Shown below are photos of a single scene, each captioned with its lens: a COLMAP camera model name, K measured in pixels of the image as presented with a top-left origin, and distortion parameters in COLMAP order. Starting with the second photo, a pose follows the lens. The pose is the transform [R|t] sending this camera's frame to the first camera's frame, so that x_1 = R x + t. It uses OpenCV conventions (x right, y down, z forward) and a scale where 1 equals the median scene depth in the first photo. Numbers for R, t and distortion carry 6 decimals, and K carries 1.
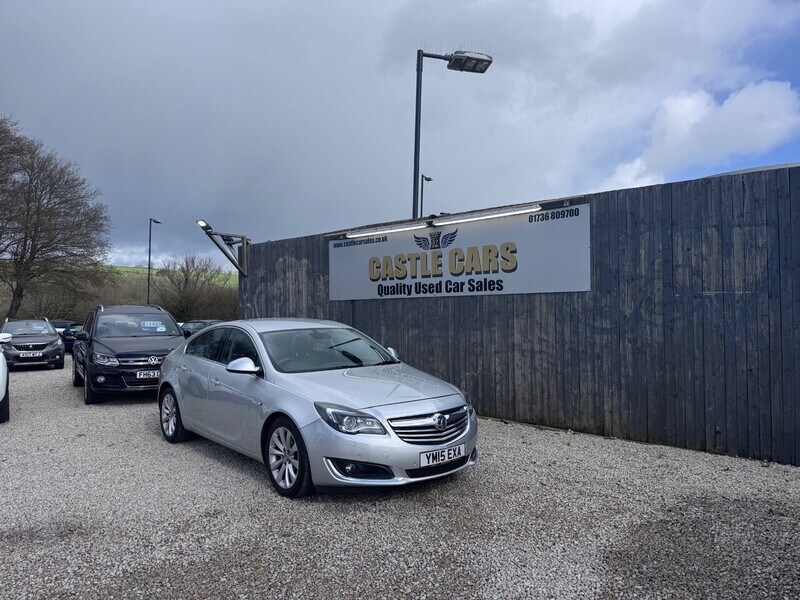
lens RADIAL K [[561.6, 0, 399.4], [0, 561.6, 304.7], [0, 0, 1]] dist [0.105759, -0.143410]
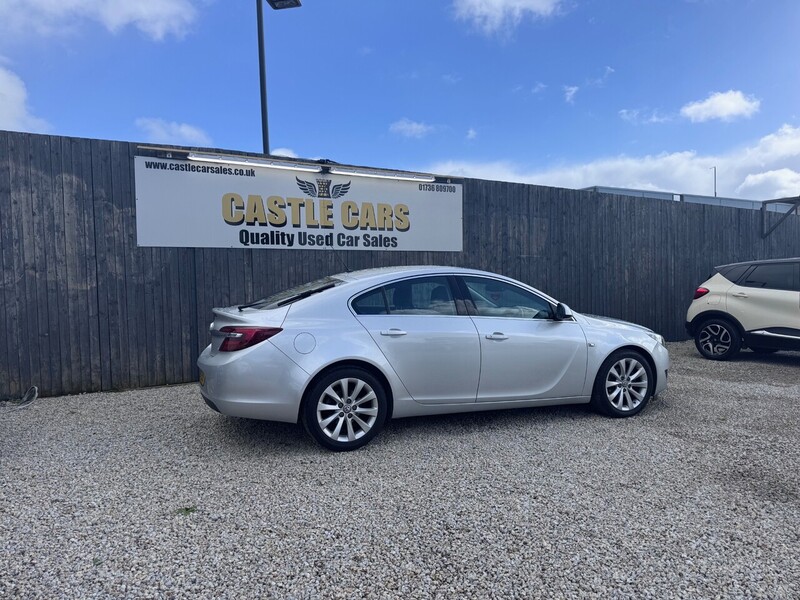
lens RADIAL K [[562.0, 0, 400.0], [0, 562.0, 300.0], [0, 0, 1]] dist [0.105165, -0.142482]
pose [[0.334288, -0.035028, 0.941820, -0.825088], [-0.010362, 0.999112, 0.040837, 0.031785], [-0.942414, -0.023410, 0.333629, 0.602735]]
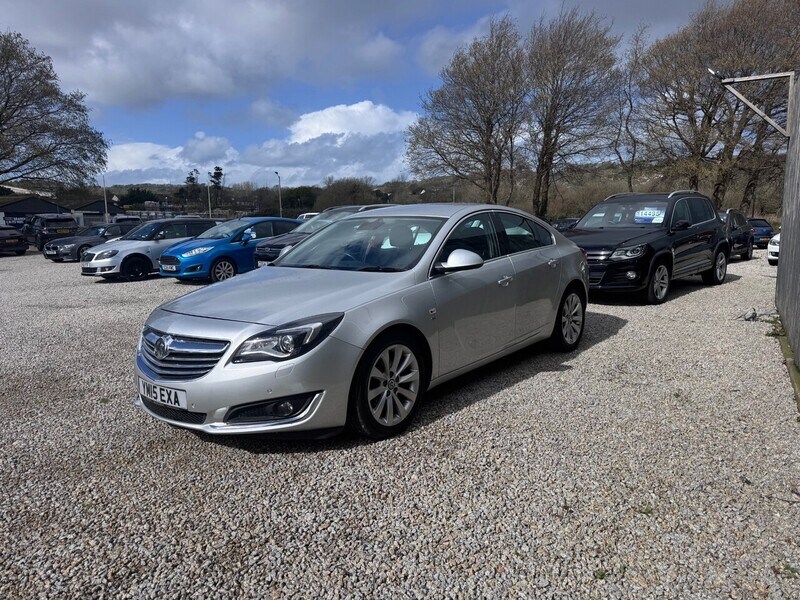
lens RADIAL K [[562.0, 0, 400.0], [0, 562.0, 300.0], [0, 0, 1]] dist [0.105165, -0.142482]
pose [[0.201375, 0.145405, -0.968662, 0.440664], [0.023917, 0.987896, 0.153264, 0.029781], [0.979222, -0.054031, 0.195459, 0.640450]]
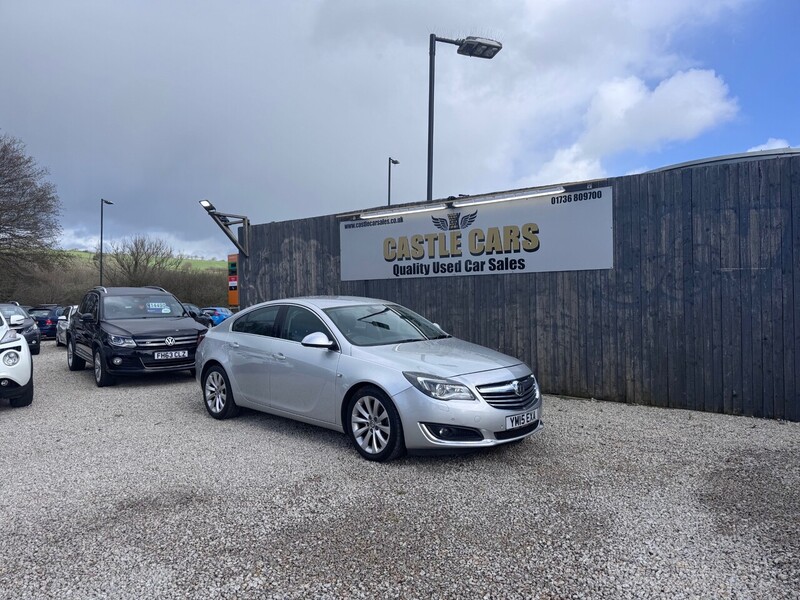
lens RADIAL K [[562.0, 0, 400.0], [0, 562.0, 300.0], [0, 0, 1]] dist [0.105165, -0.142482]
pose [[0.995765, -0.008280, 0.091559, -0.139542], [0.006416, 0.999766, 0.020638, 0.008834], [-0.091708, -0.019963, 0.995586, -0.027381]]
